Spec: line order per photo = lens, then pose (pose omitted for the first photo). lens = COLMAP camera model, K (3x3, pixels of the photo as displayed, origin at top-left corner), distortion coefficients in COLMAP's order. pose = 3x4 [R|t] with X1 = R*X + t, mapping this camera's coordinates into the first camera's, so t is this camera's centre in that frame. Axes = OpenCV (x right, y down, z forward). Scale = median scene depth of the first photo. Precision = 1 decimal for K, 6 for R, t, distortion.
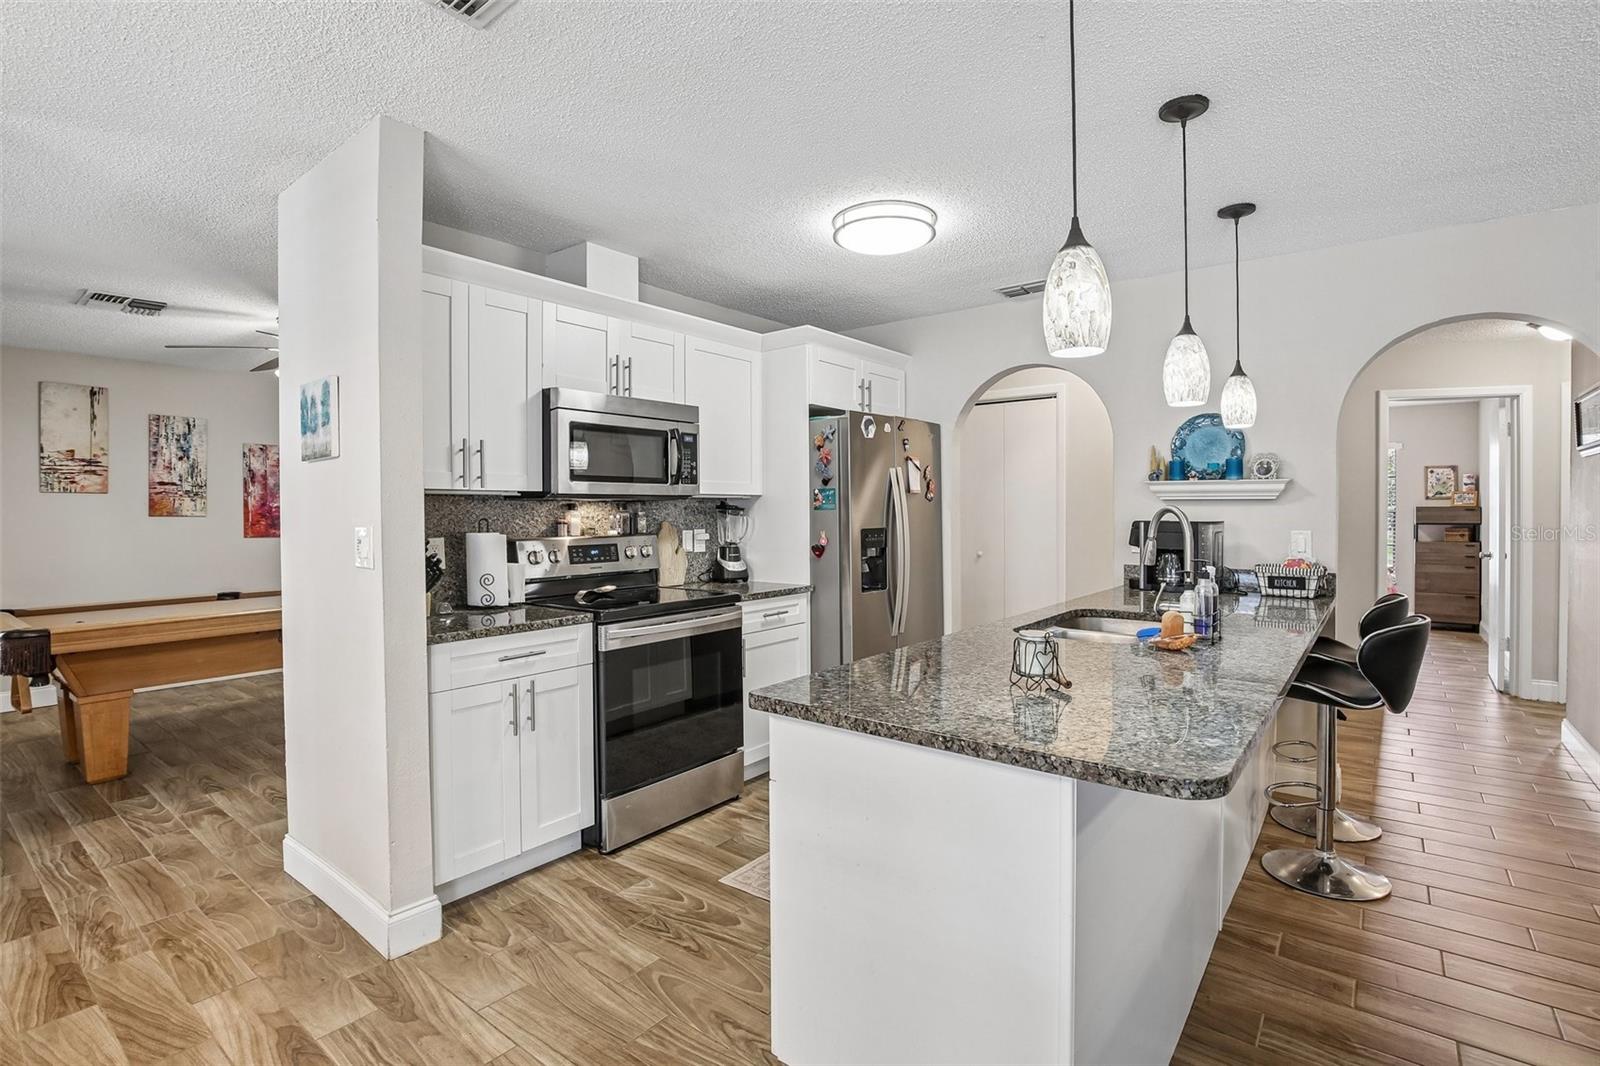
lens RADIAL K [[759.4, 0, 794.0], [0, 759.4, 510.3], [0, 0, 1]] dist [-0.032615, 0.005754]
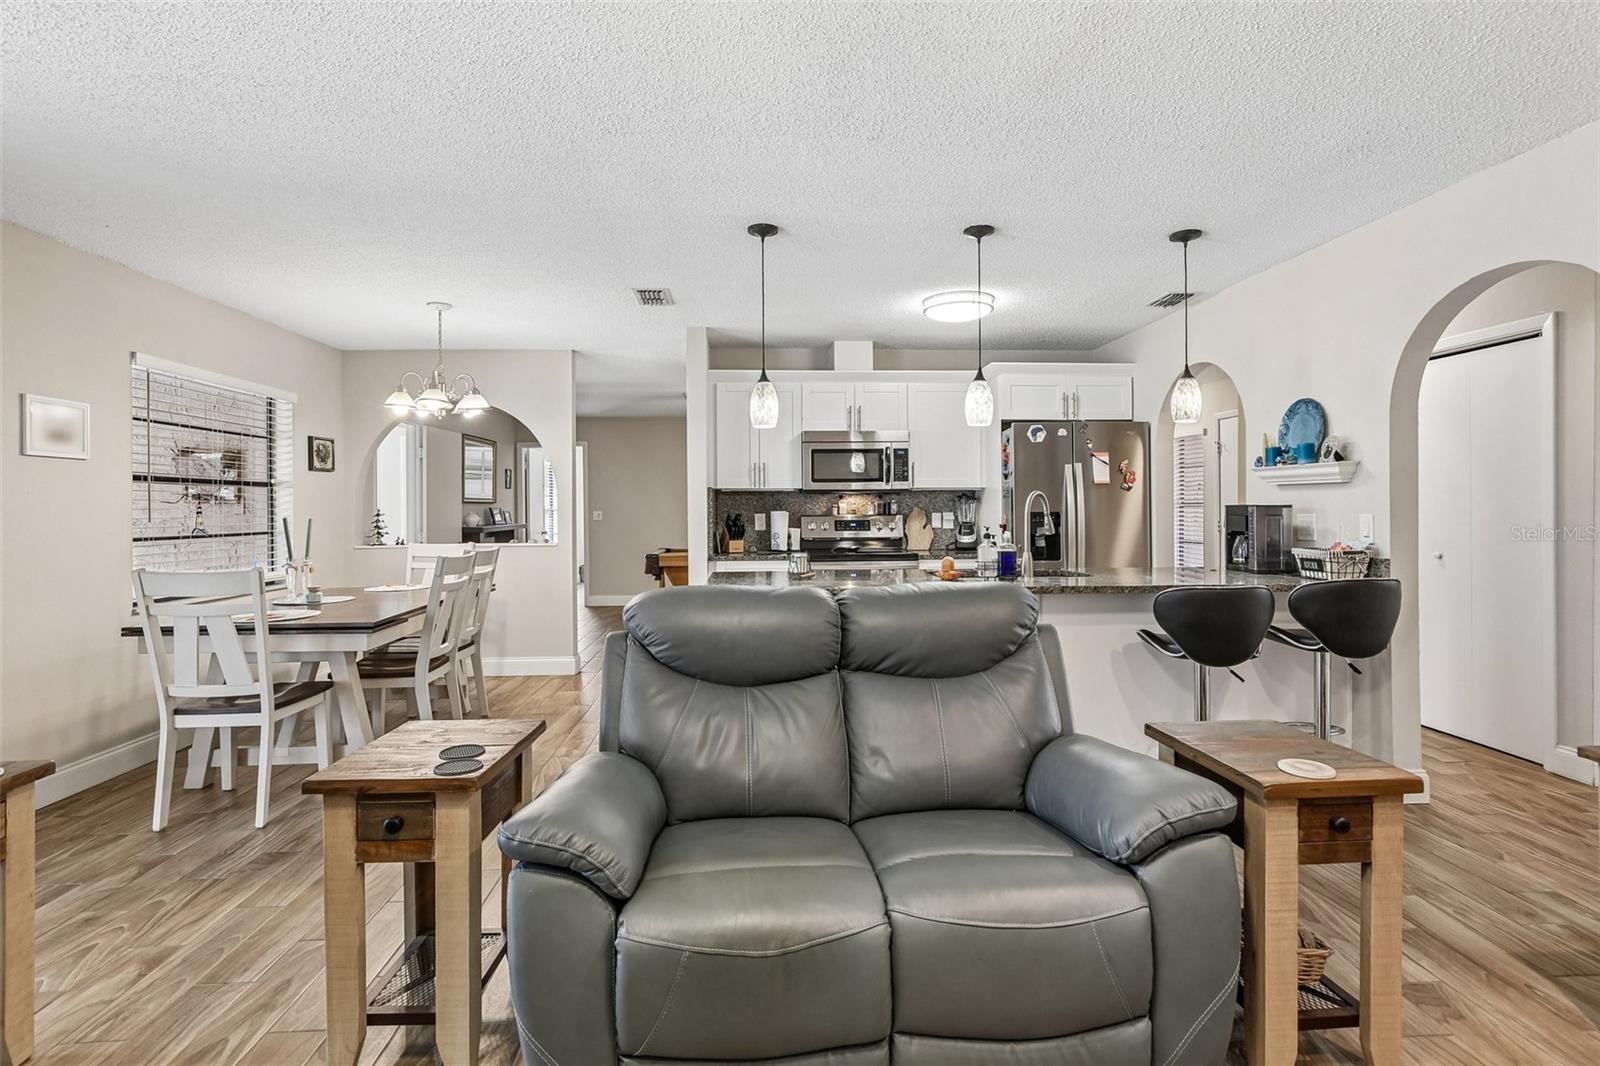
lens RADIAL K [[759.4, 0, 794.0], [0, 759.4, 510.3], [0, 0, 1]] dist [-0.032615, 0.005754]
pose [[0.657625, 0.002301, -0.753342, 0.891766], [0.005224, 0.999957, 0.007615, 0.010518], [0.753327, -0.008943, 0.657585, -0.184833]]
